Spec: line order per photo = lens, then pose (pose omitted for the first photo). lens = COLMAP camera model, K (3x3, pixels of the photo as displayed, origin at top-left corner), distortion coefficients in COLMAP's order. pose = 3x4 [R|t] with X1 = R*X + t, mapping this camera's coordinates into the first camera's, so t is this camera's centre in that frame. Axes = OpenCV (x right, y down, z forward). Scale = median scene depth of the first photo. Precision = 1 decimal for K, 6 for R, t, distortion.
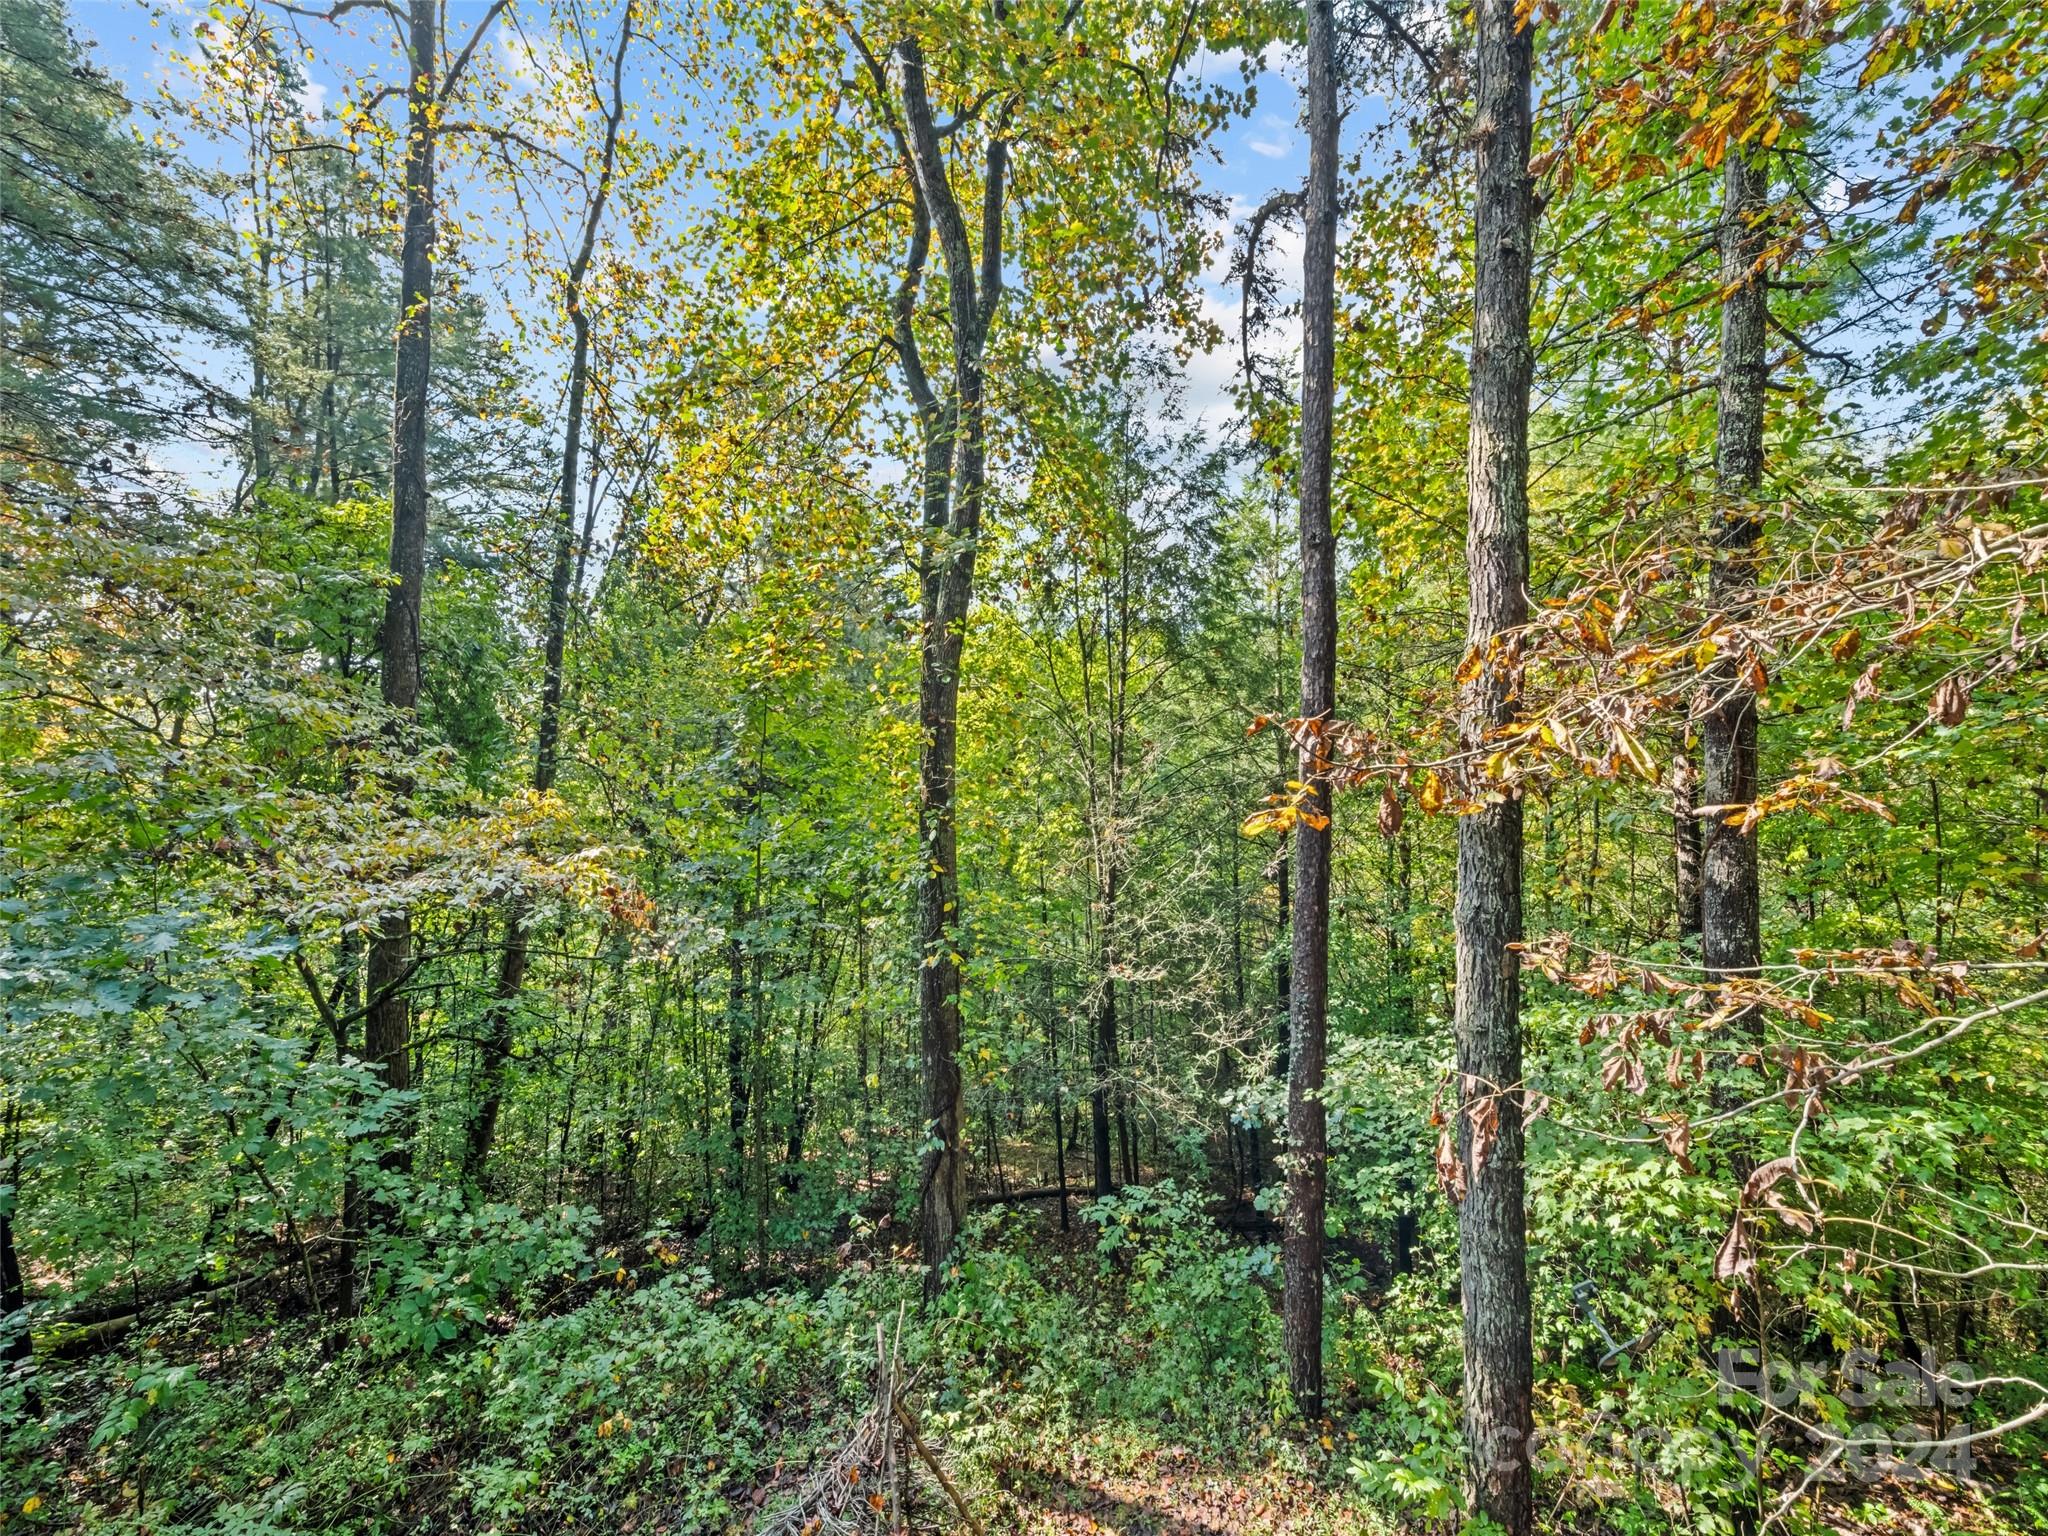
lens RADIAL K [[809.3, 0, 1027.5], [0, 809.3, 757.4], [0, 0, 1]] dist [0.005624, -0.001288]
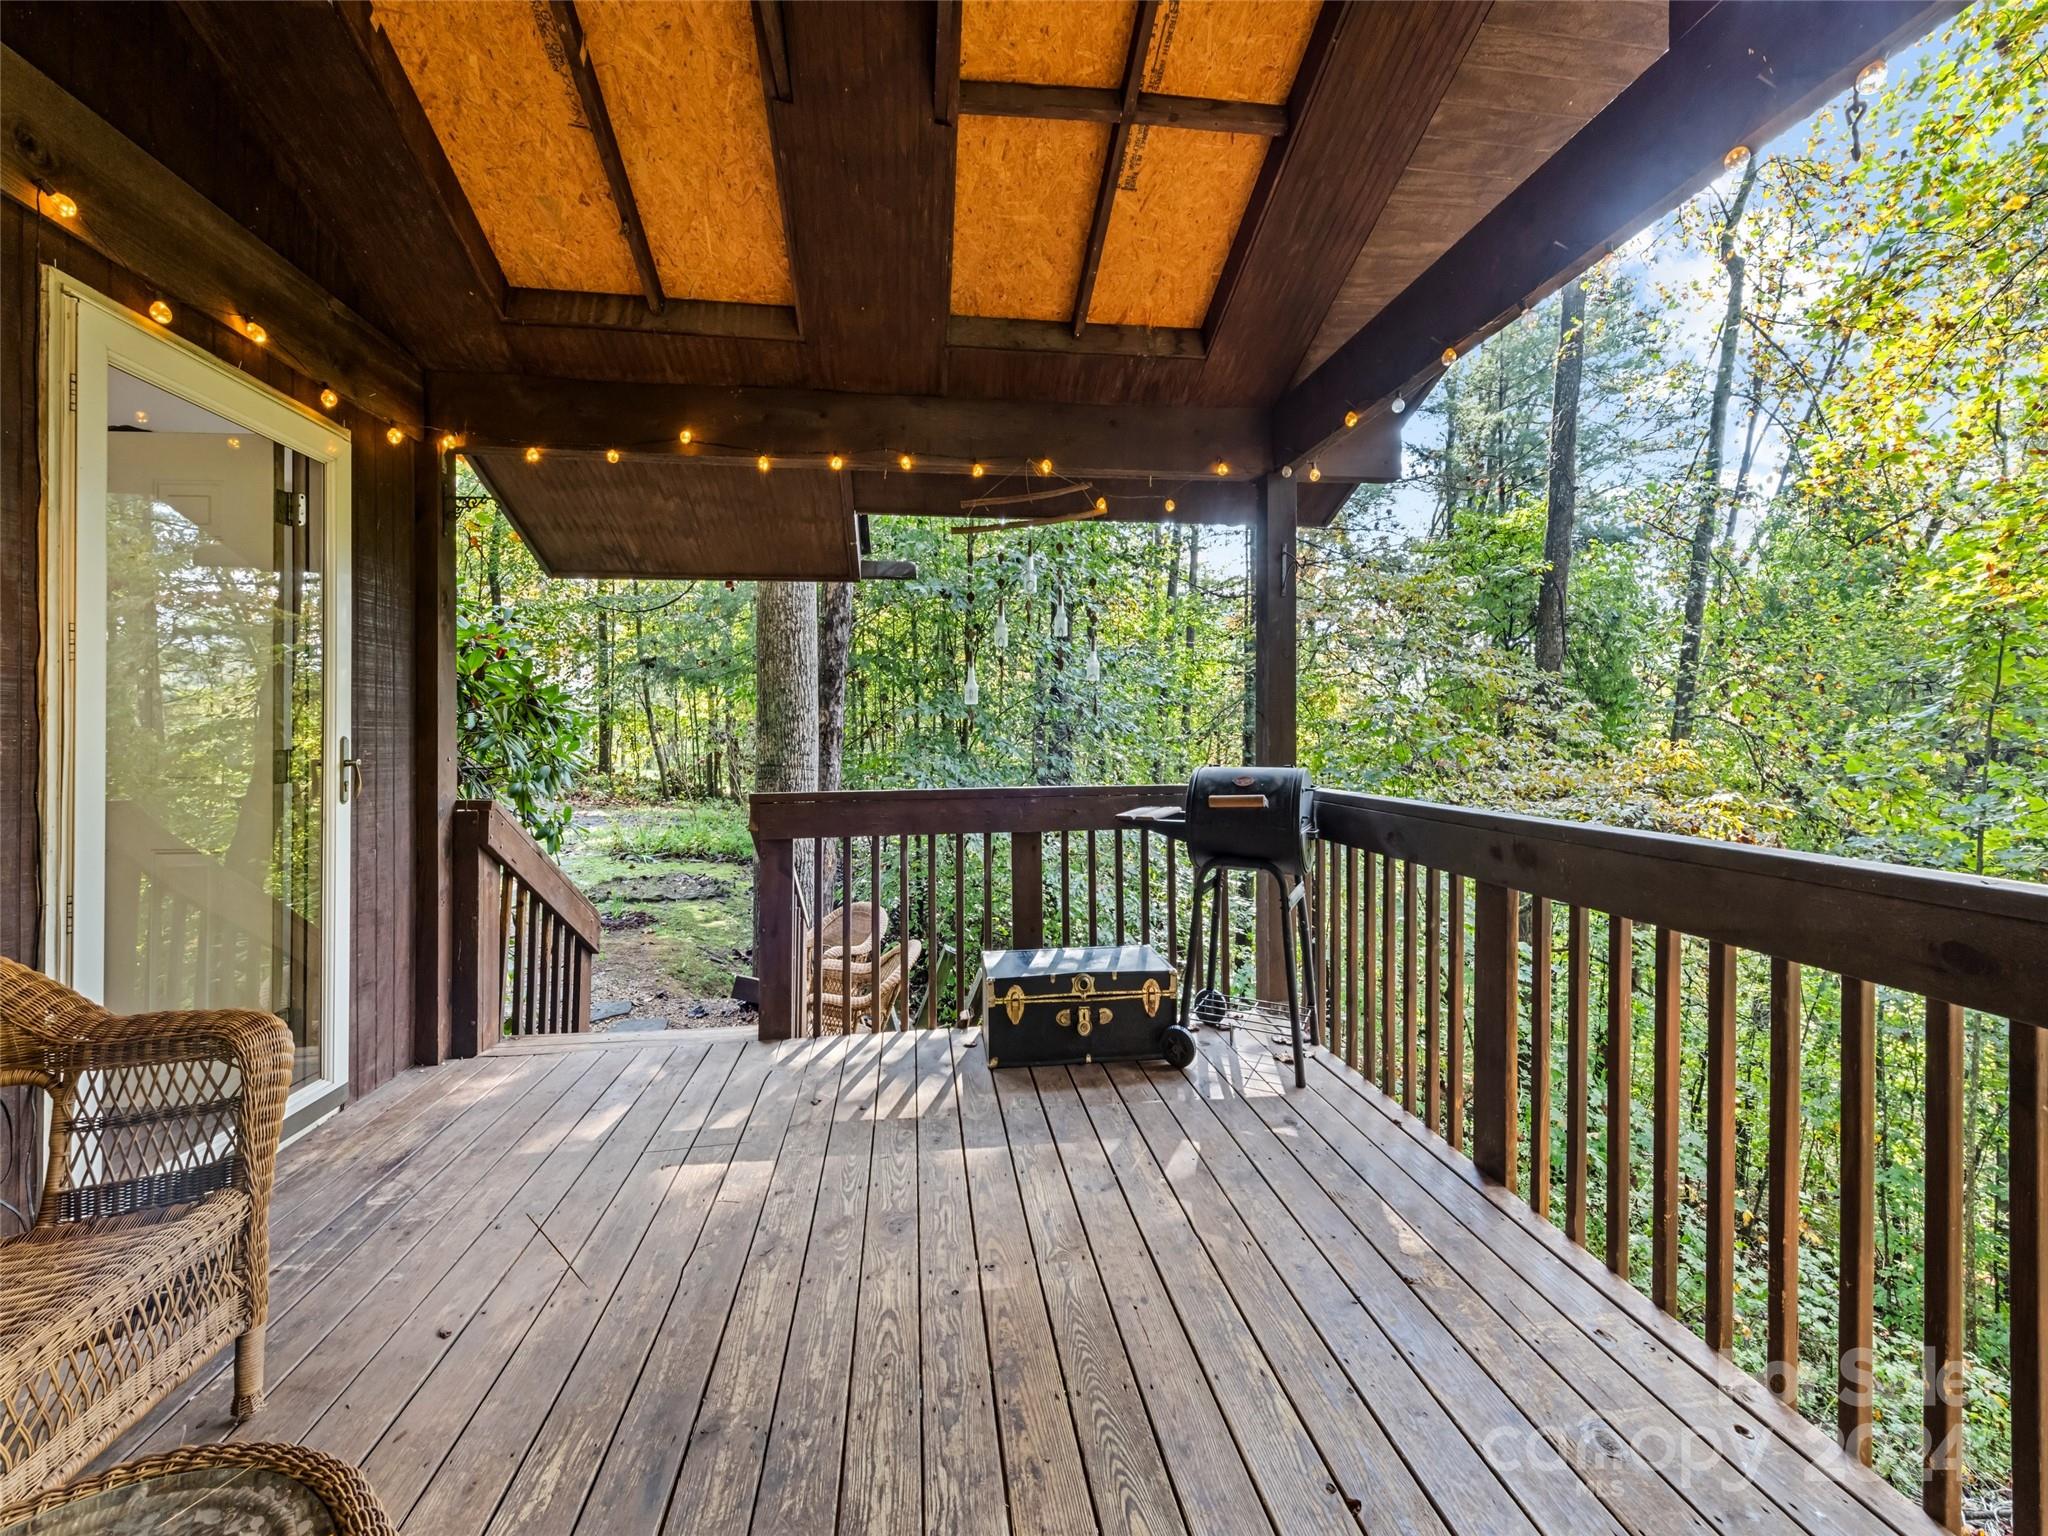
lens RADIAL K [[809.3, 0, 1024.6], [0, 809.3, 732.9], [0, 0, 1]] dist [0.005624, -0.001288]
pose [[0.341147, 0.021221, -0.939771, 0.083271], [-0.016596, 0.999725, 0.016551, 0.019085], [0.939864, 0.009950, 0.341405, -0.123589]]
